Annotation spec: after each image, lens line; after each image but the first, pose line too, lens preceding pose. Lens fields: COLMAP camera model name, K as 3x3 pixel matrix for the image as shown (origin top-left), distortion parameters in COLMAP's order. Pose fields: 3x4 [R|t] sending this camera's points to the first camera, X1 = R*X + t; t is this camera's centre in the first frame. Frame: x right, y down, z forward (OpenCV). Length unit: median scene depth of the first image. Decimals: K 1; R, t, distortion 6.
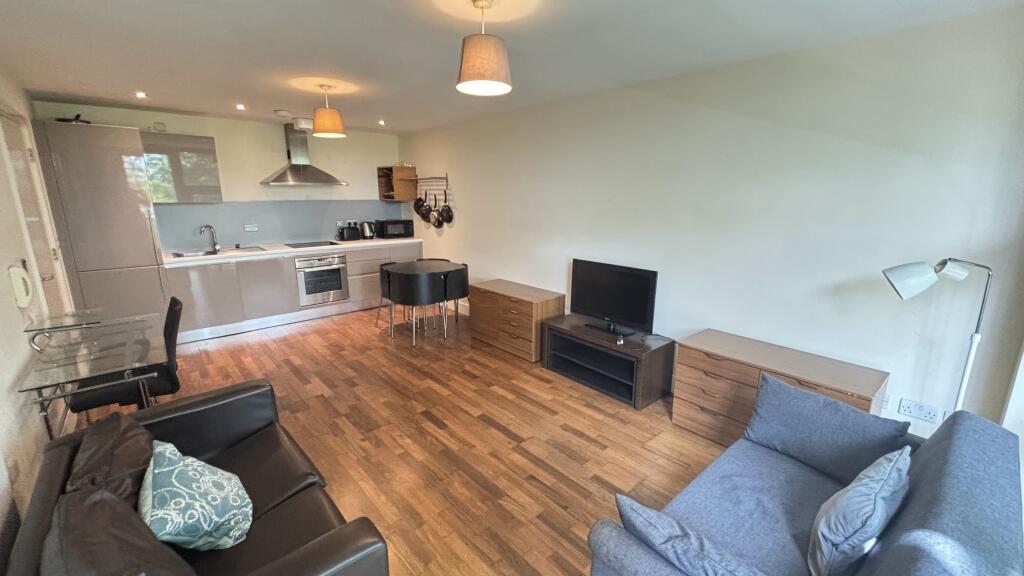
lens RADIAL K [[419.0, 0, 507.8], [0, 419.0, 287.8], [0, 0, 1]] dist [-0.001636, -0.000147]
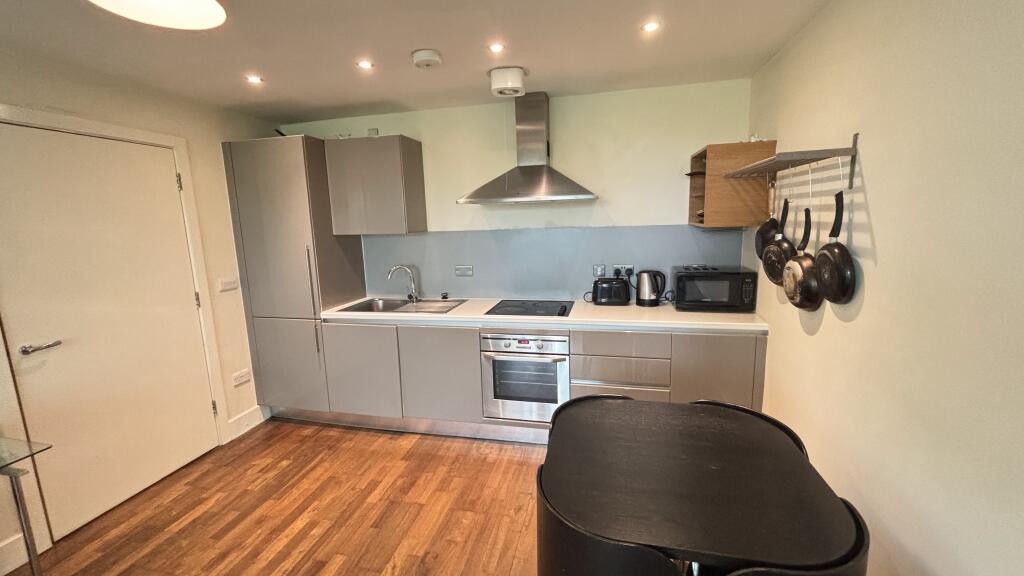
lens RADIAL K [[419.0, 0, 509.3], [0, 419.0, 282.2], [0, 0, 1]] dist [-0.001636, -0.000147]
pose [[0.572825, 0.102616, -0.813229, -0.035588], [-0.148821, 0.988663, 0.019926, -0.138592], [0.806054, 0.109612, 0.581602, 0.631070]]
